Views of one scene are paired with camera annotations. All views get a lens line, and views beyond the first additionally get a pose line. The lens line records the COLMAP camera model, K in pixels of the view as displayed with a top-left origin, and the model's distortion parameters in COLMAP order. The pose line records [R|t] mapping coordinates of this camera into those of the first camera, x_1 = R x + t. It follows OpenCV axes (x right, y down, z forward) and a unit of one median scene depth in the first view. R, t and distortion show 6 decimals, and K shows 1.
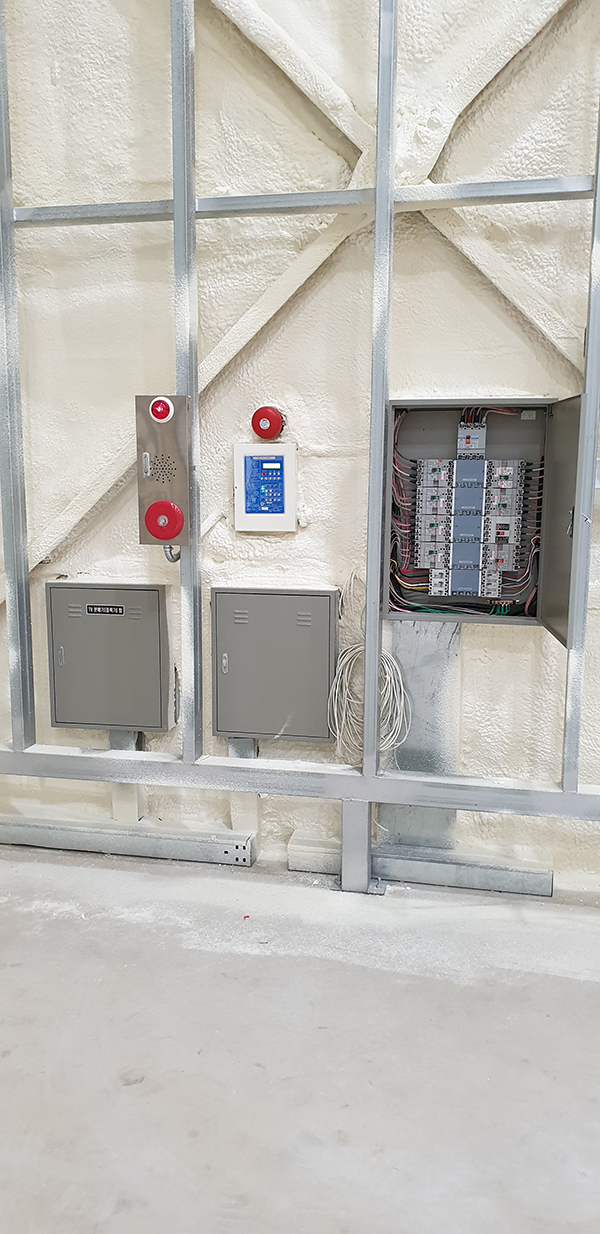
lens RADIAL K [[975.1, 0, 285.6], [0, 975.1, 620.2], [0, 0, 1]] dist [0.177917, -0.321082]
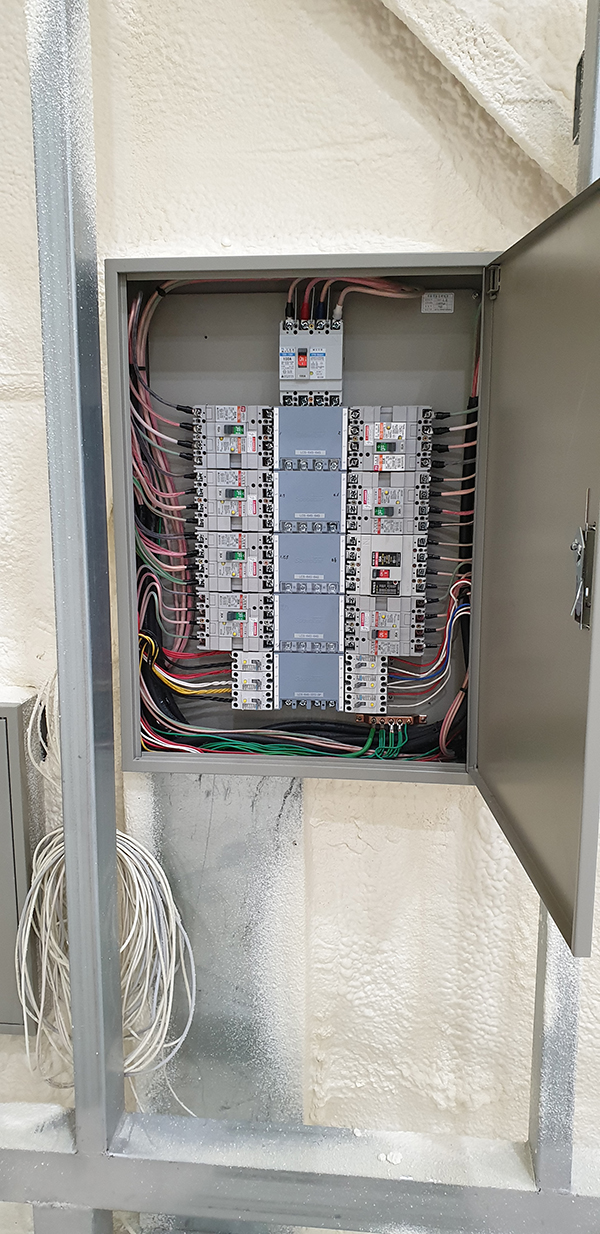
lens RADIAL K [[975.1, 0, 285.6], [0, 975.1, 620.2], [0, 0, 1]] dist [0.177917, -0.321082]
pose [[0.994250, -0.025405, 0.104026, 0.128144], [0.023811, 0.999580, 0.016533, -0.075003], [-0.104403, -0.013961, 0.994437, 0.562879]]
